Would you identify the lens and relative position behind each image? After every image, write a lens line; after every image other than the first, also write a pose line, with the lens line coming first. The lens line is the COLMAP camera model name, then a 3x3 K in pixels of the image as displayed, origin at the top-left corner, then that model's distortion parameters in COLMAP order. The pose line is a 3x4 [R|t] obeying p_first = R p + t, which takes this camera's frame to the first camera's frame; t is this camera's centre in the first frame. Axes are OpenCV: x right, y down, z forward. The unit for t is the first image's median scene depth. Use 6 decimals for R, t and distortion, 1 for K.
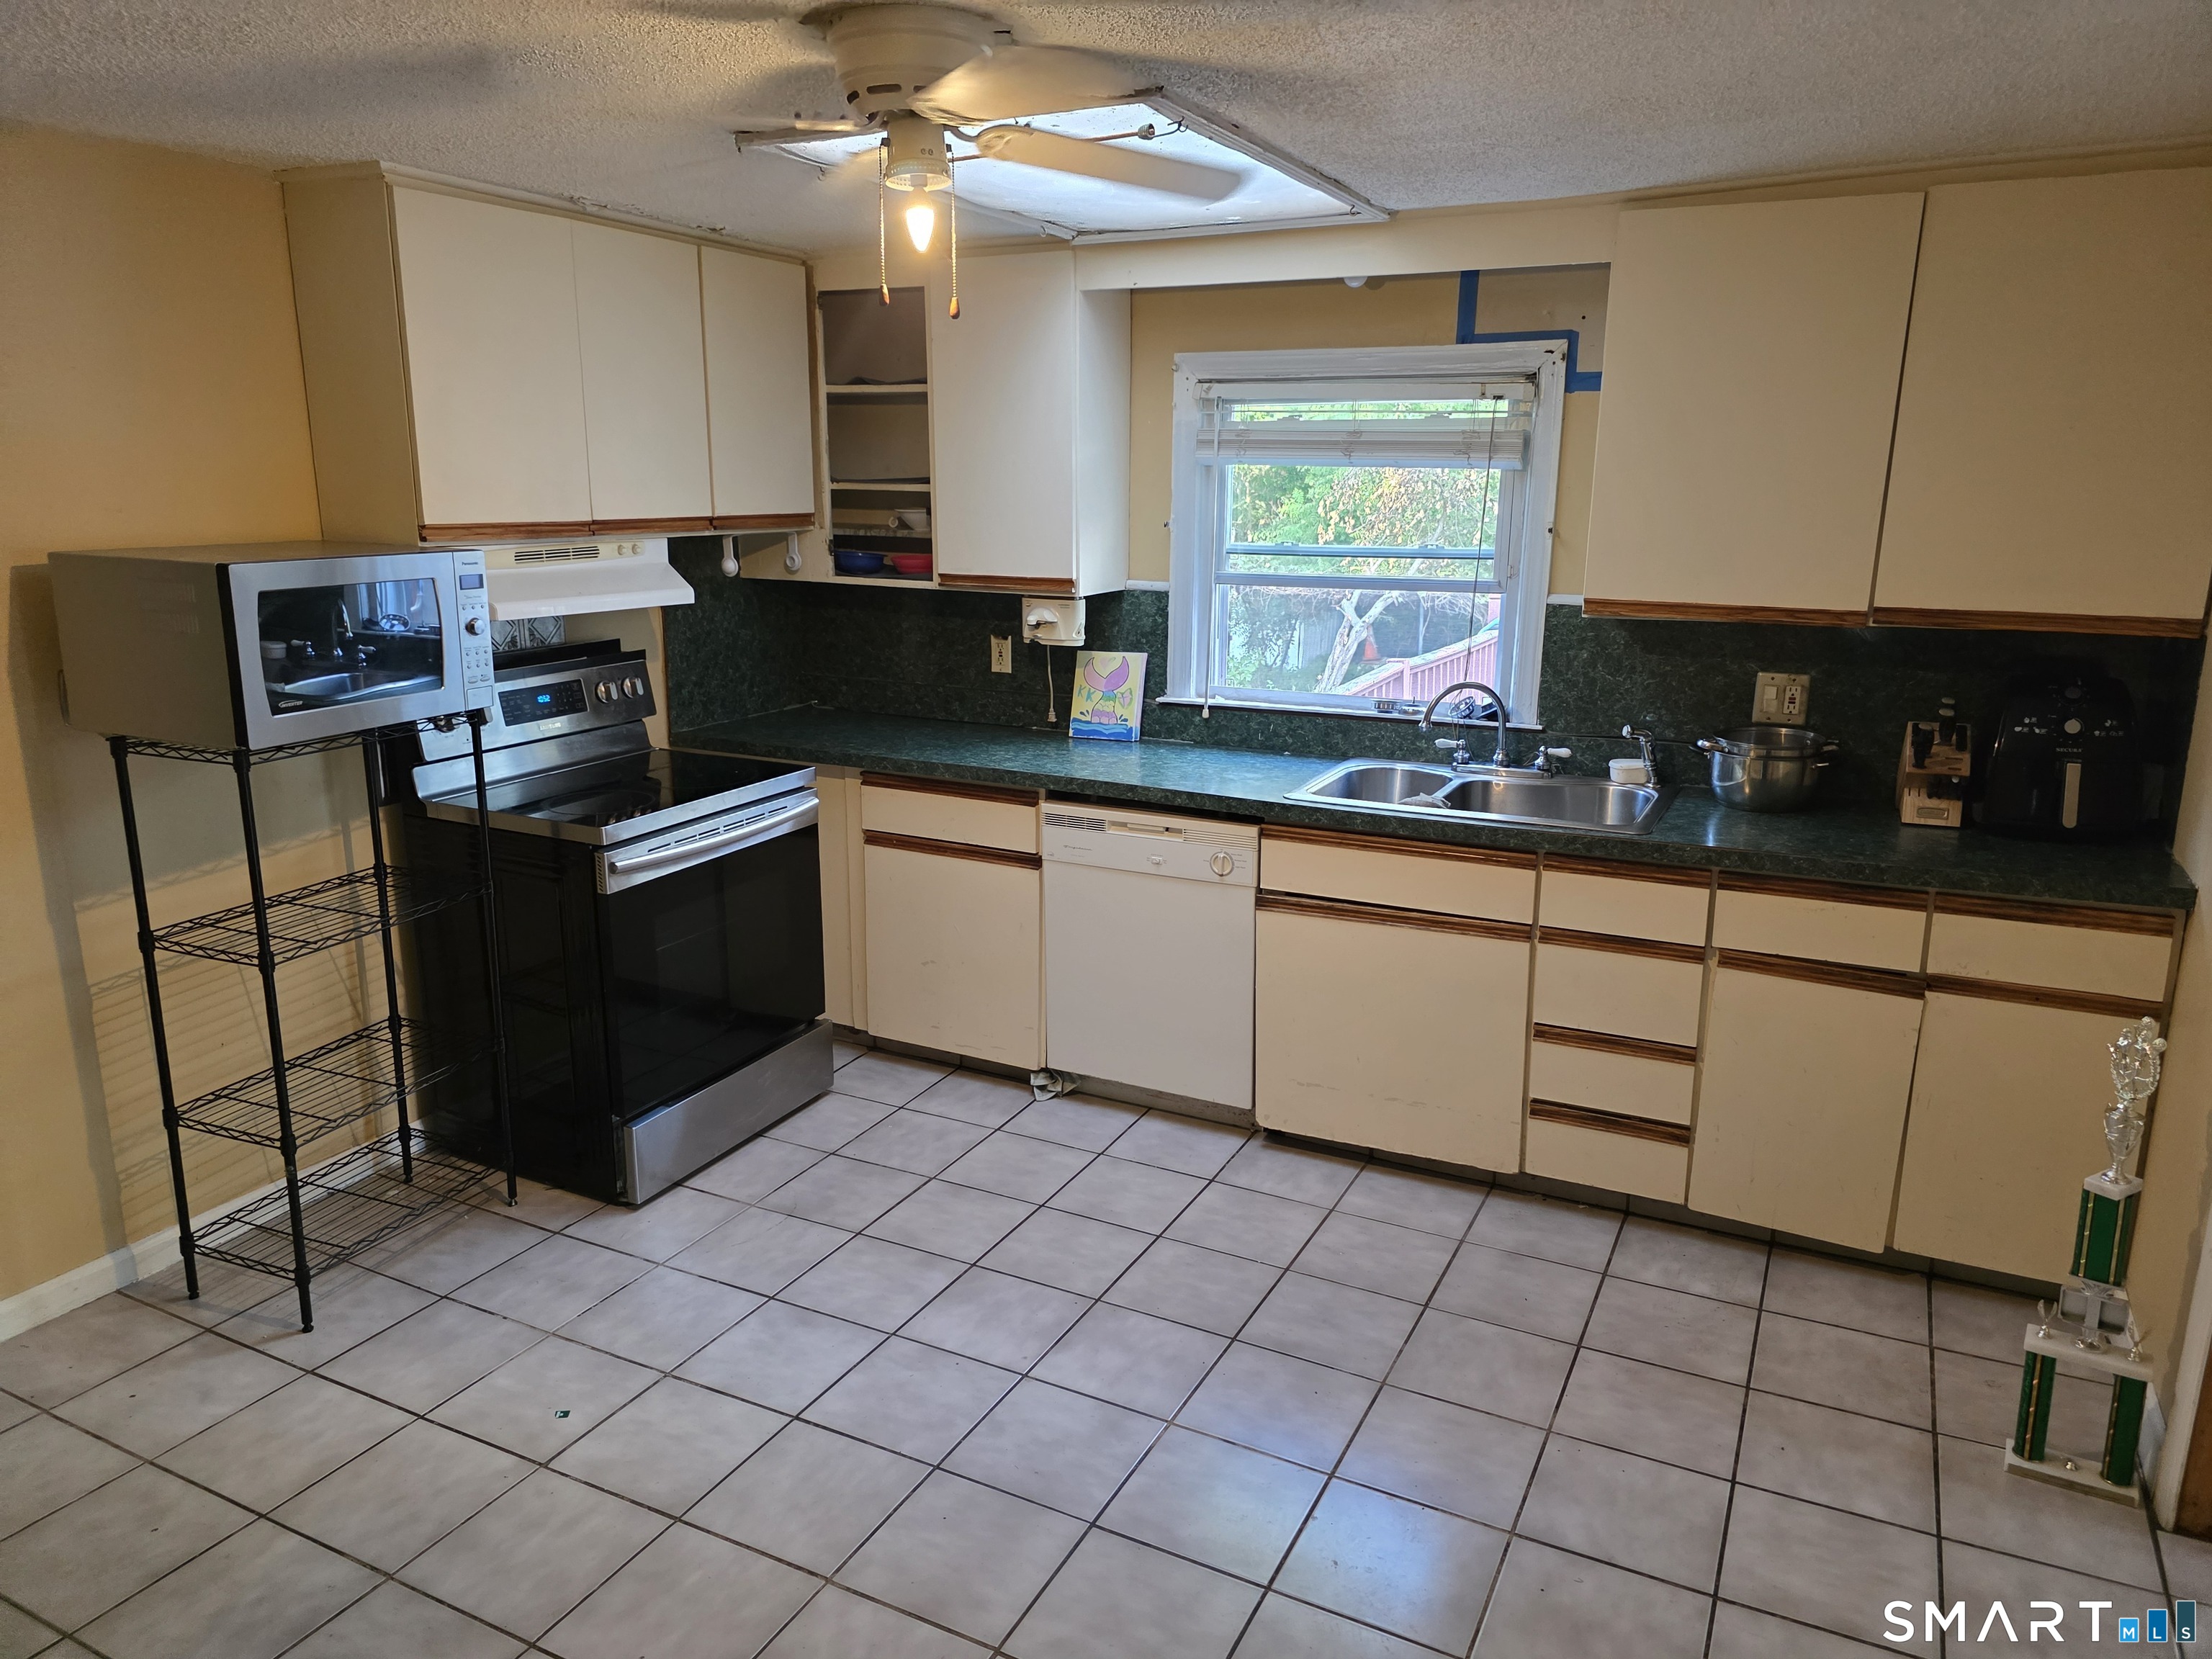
lens RADIAL K [[1479.1, 0, 1096.7], [0, 1479.1, 835.3], [0, 0, 1]] dist [0.056398, -0.049988]
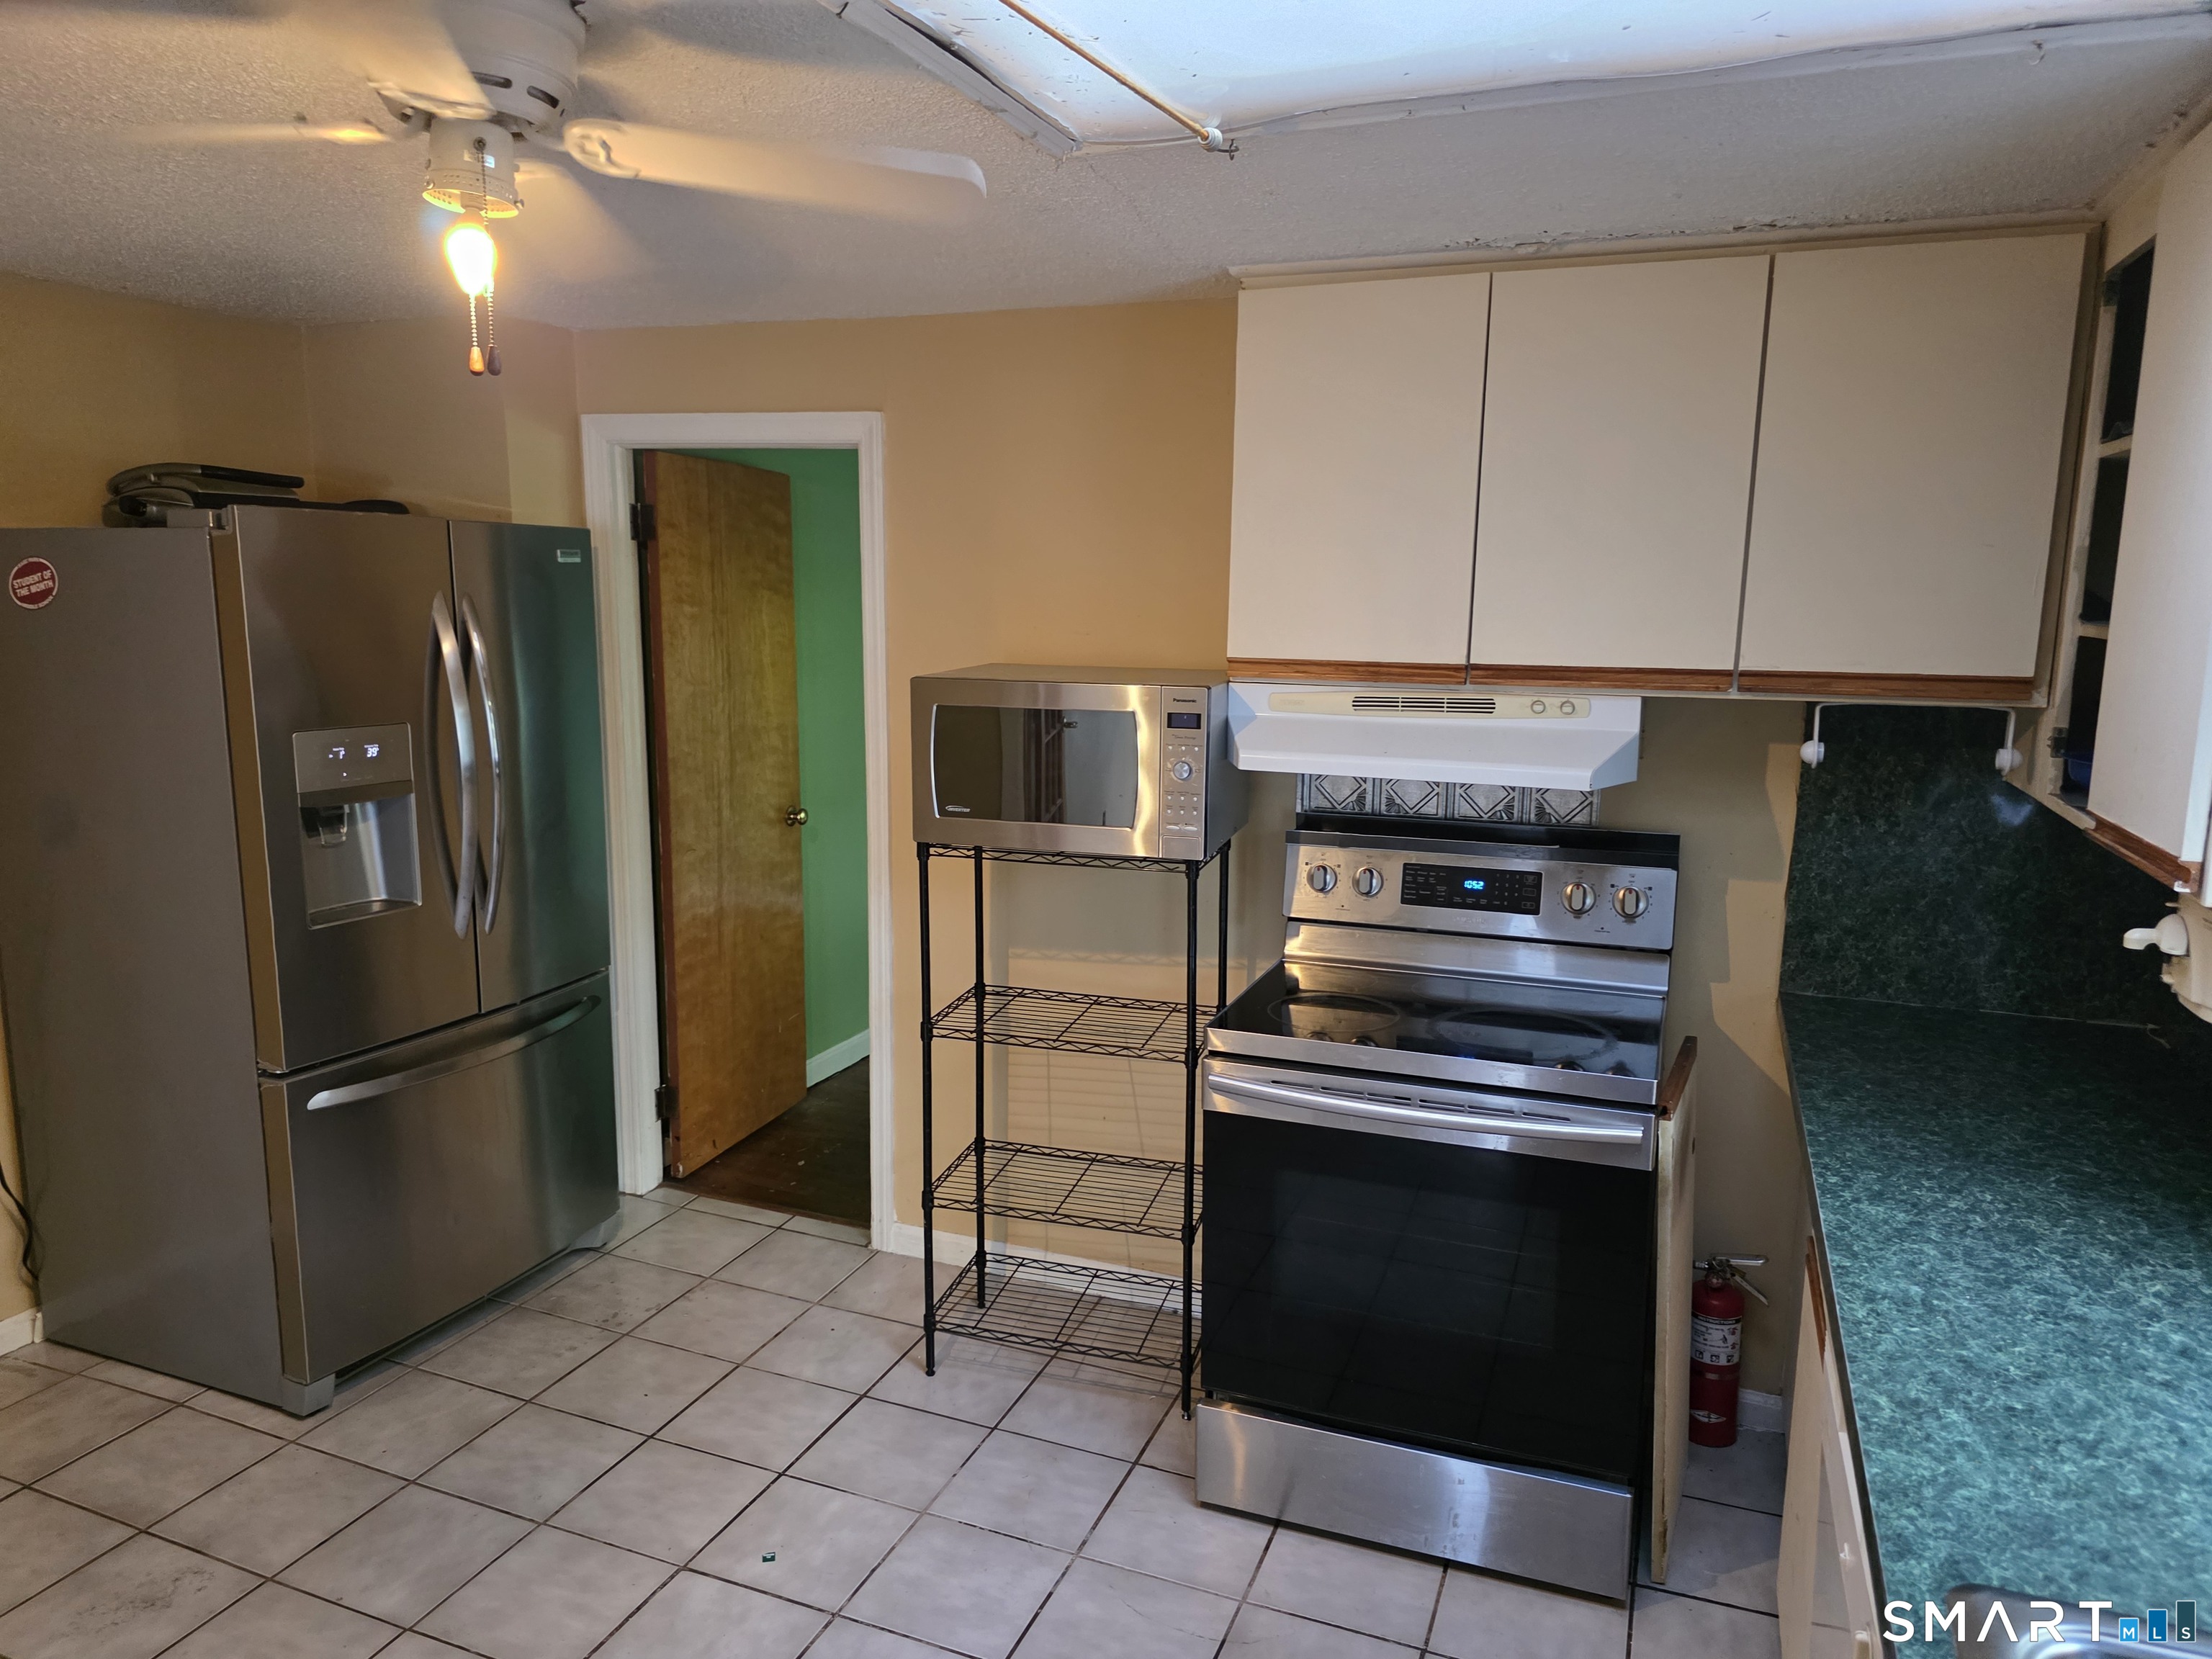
lens RADIAL K [[1479.1, 0, 1082.4], [0, 1479.1, 855.7], [0, 0, 1]] dist [0.056398, -0.049988]
pose [[0.088987, 0.168751, -0.981634, 0.417352], [-0.248799, 0.958068, 0.142146, -0.183101], [0.964459, 0.231580, 0.127240, 0.764652]]
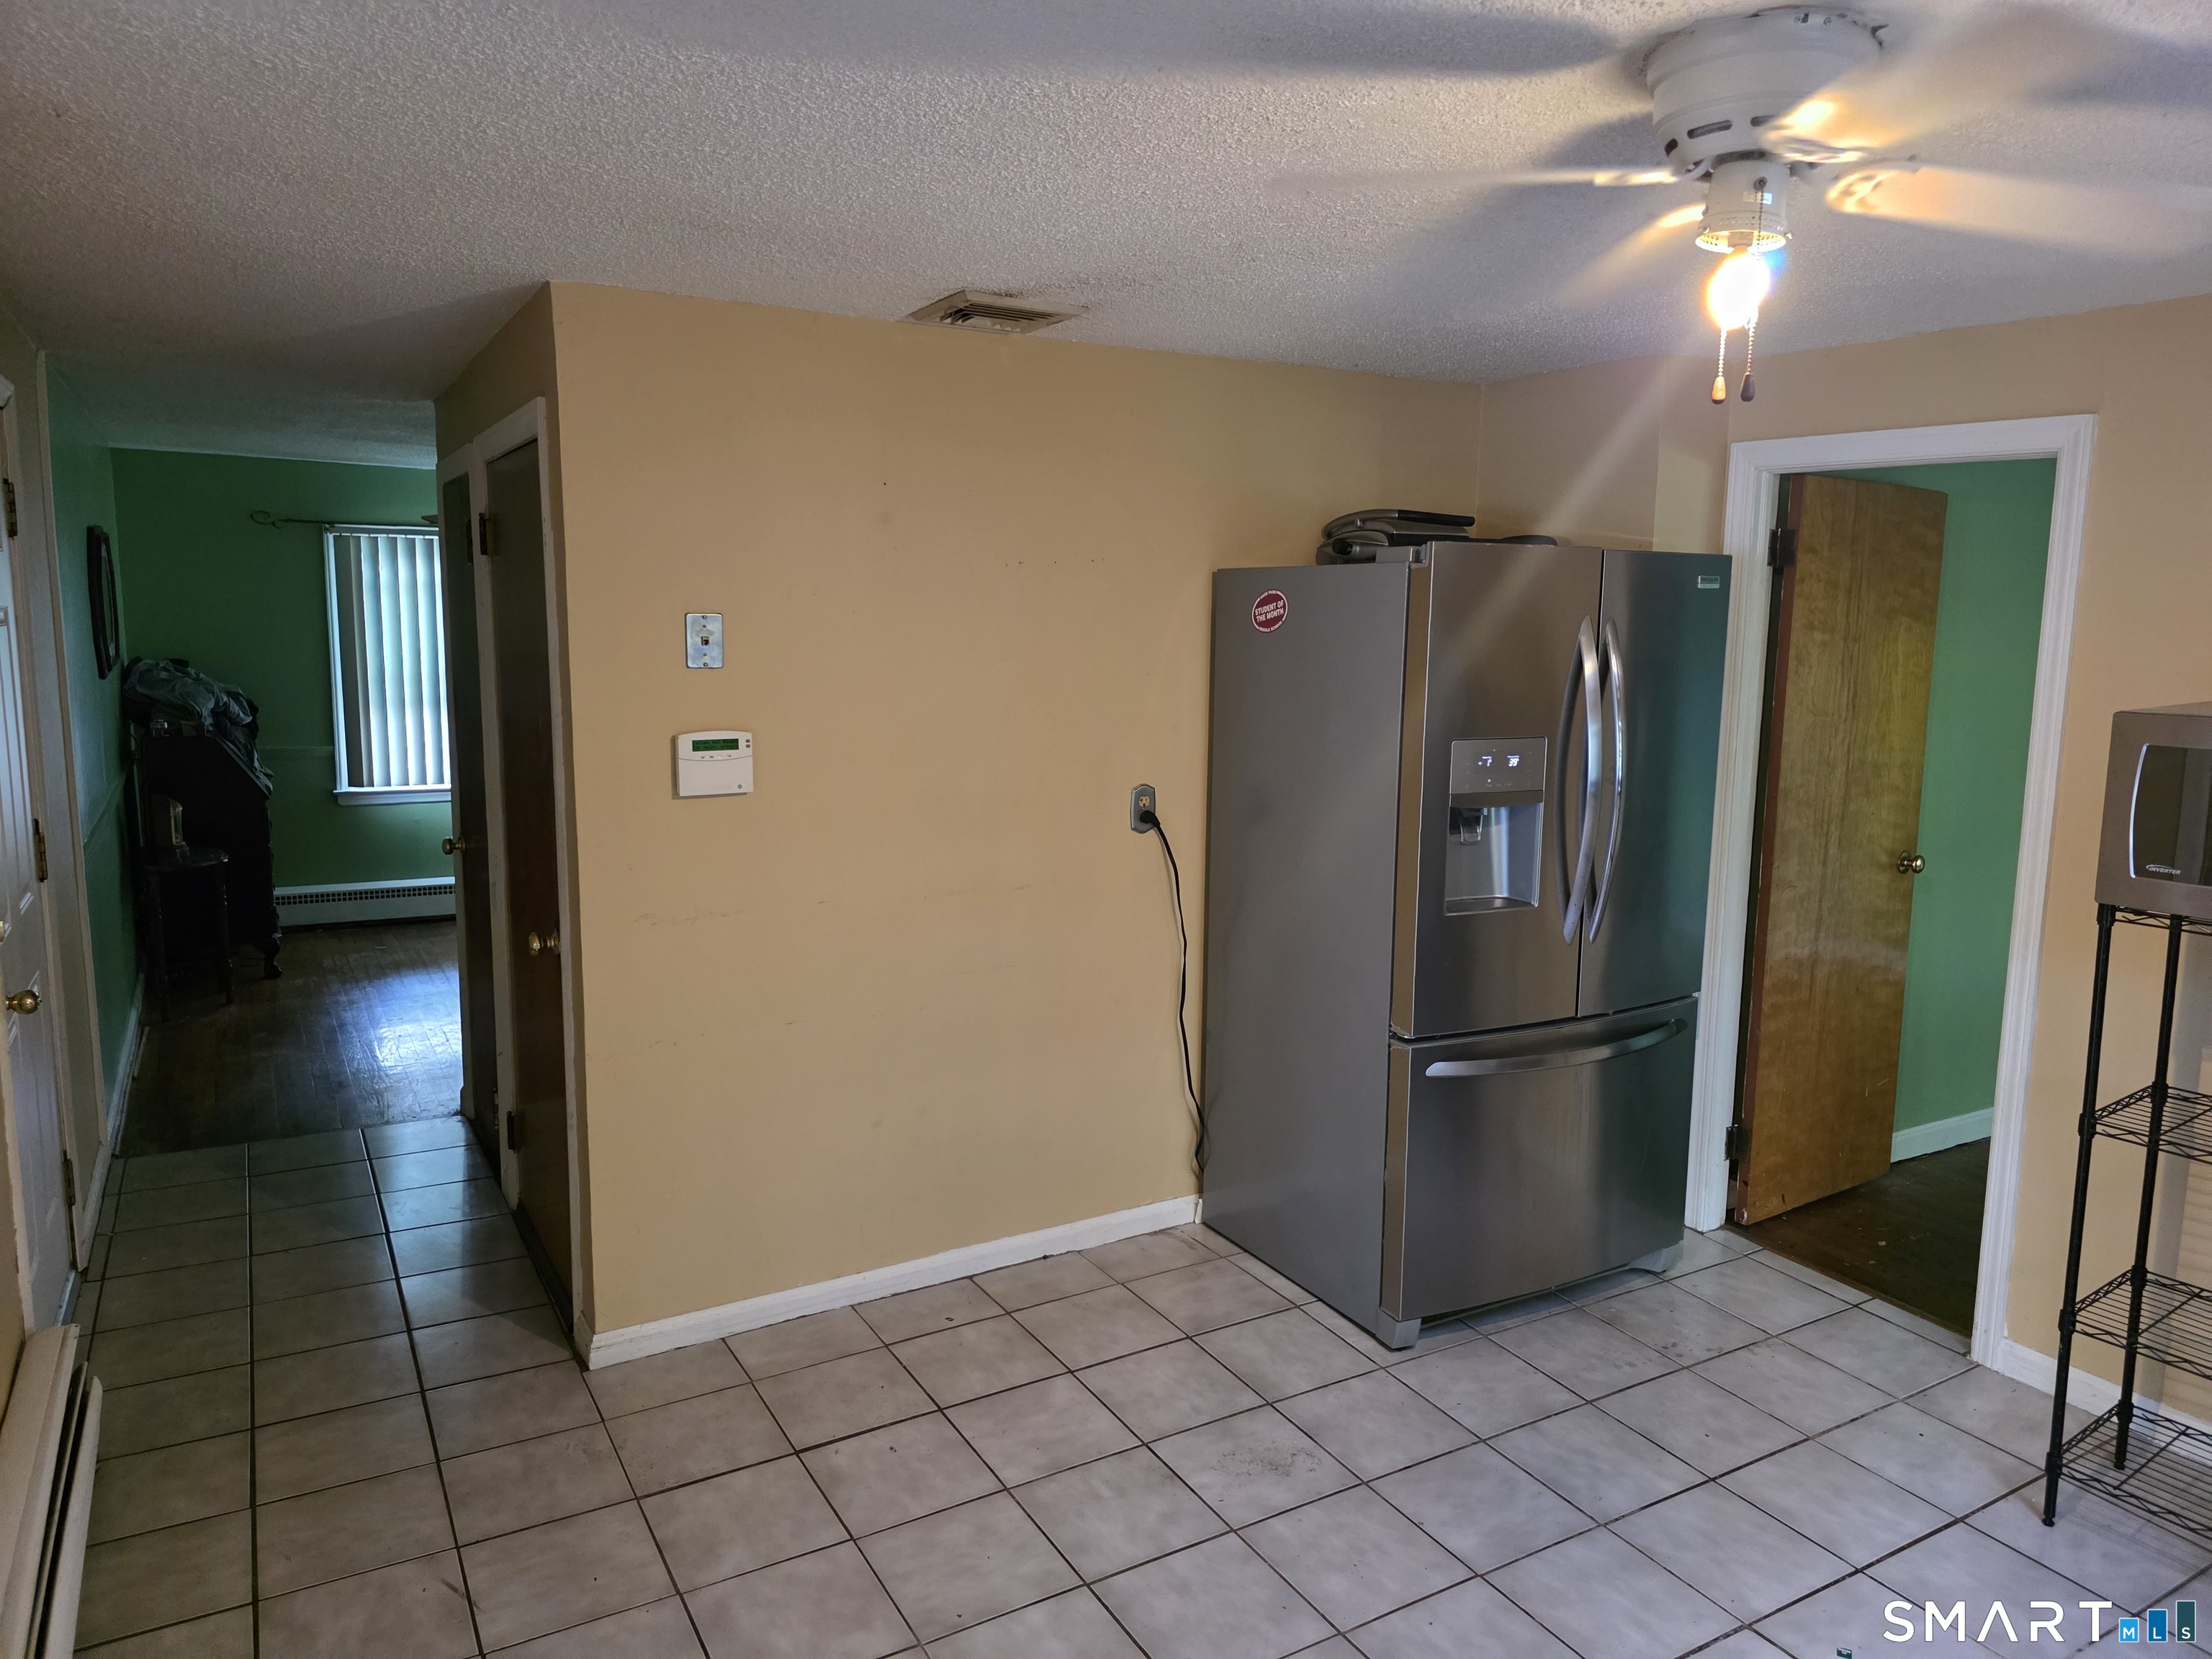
lens RADIAL K [[1479.1, 0, 1114.4], [0, 1479.1, 823.5], [0, 0, 1]] dist [0.056398, -0.049988]
pose [[-0.525823, 0.103005, -0.844334, 0.451867], [-0.223449, 0.941050, 0.253960, -0.162177], [0.820720, 0.322203, -0.471810, 0.715811]]
